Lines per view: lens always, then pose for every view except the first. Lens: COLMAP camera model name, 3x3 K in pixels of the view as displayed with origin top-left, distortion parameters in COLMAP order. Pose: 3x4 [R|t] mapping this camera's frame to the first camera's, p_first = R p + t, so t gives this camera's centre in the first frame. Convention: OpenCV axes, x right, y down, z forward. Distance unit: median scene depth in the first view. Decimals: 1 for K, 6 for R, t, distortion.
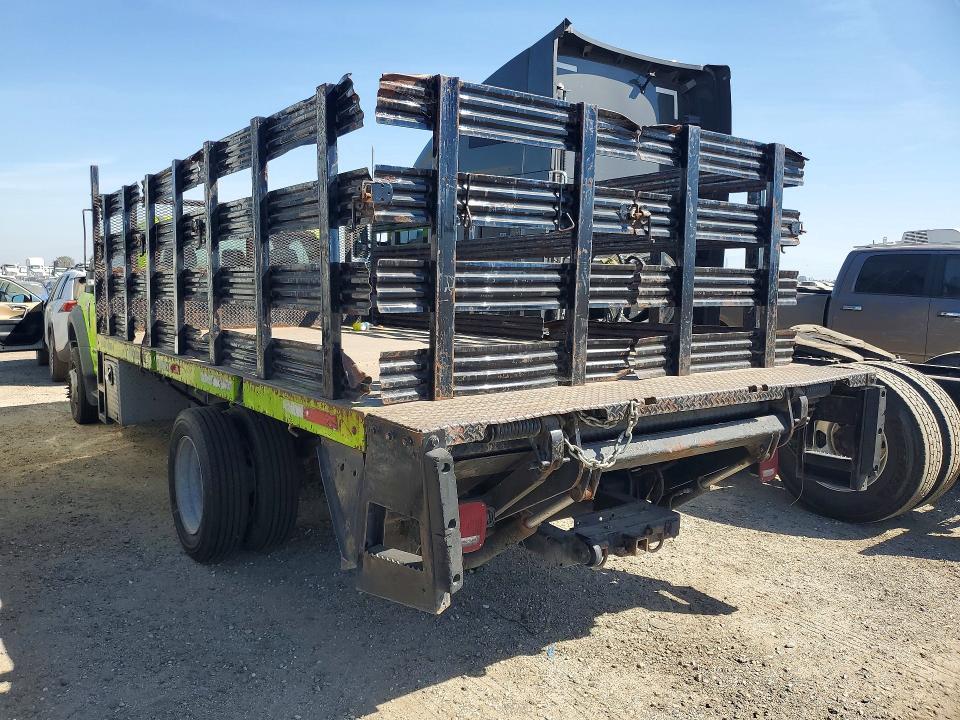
lens RADIAL K [[751.9, 0, 464.4], [0, 751.9, 363.4], [0, 0, 1]] dist [0.021462, -0.010256]
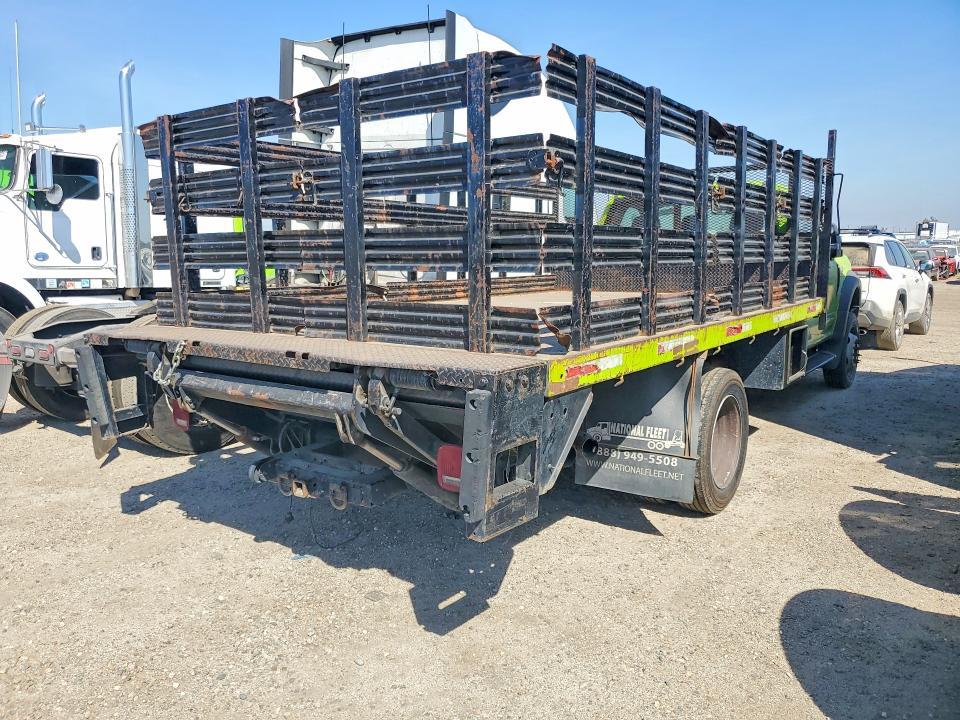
lens RADIAL K [[751.9, 0, 454.6], [0, 751.9, 369.7], [0, 0, 1]] dist [0.021462, -0.010256]
pose [[0.306408, 0.134501, -0.942350, 1.256081], [-0.090344, 0.989608, 0.111870, -0.068353], [0.947603, 0.050858, 0.315375, 0.824848]]
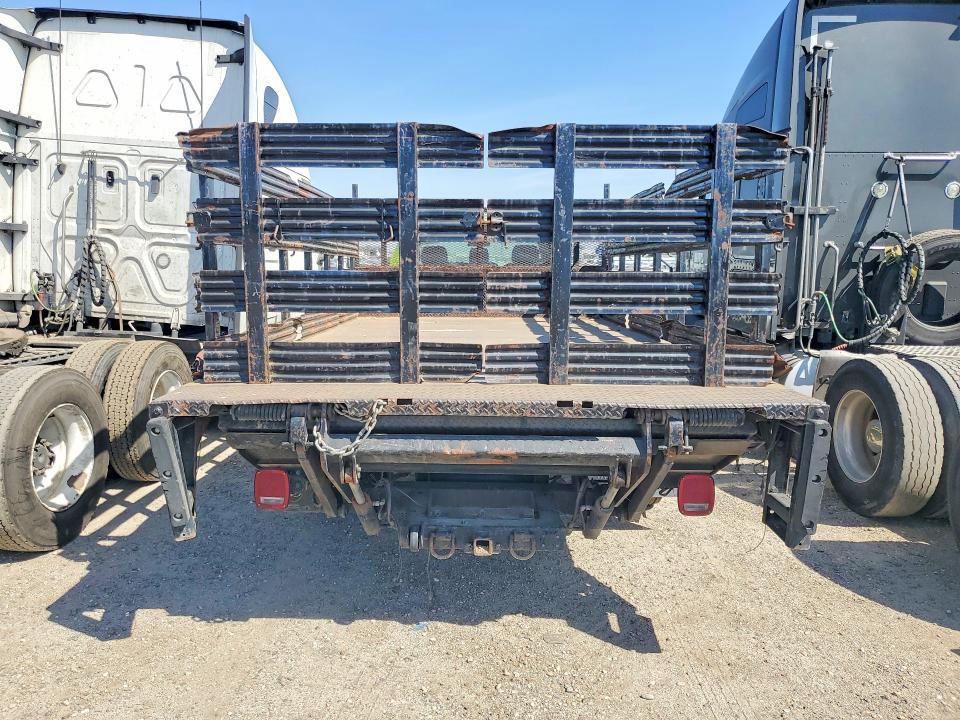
lens RADIAL K [[751.9, 0, 465.5], [0, 751.9, 372.5], [0, 0, 1]] dist [0.021462, -0.010256]
pose [[0.802652, 0.078626, -0.591243, 0.767326], [-0.061103, 0.996897, 0.049620, -0.040728], [0.593310, -0.003701, 0.804966, 0.159482]]
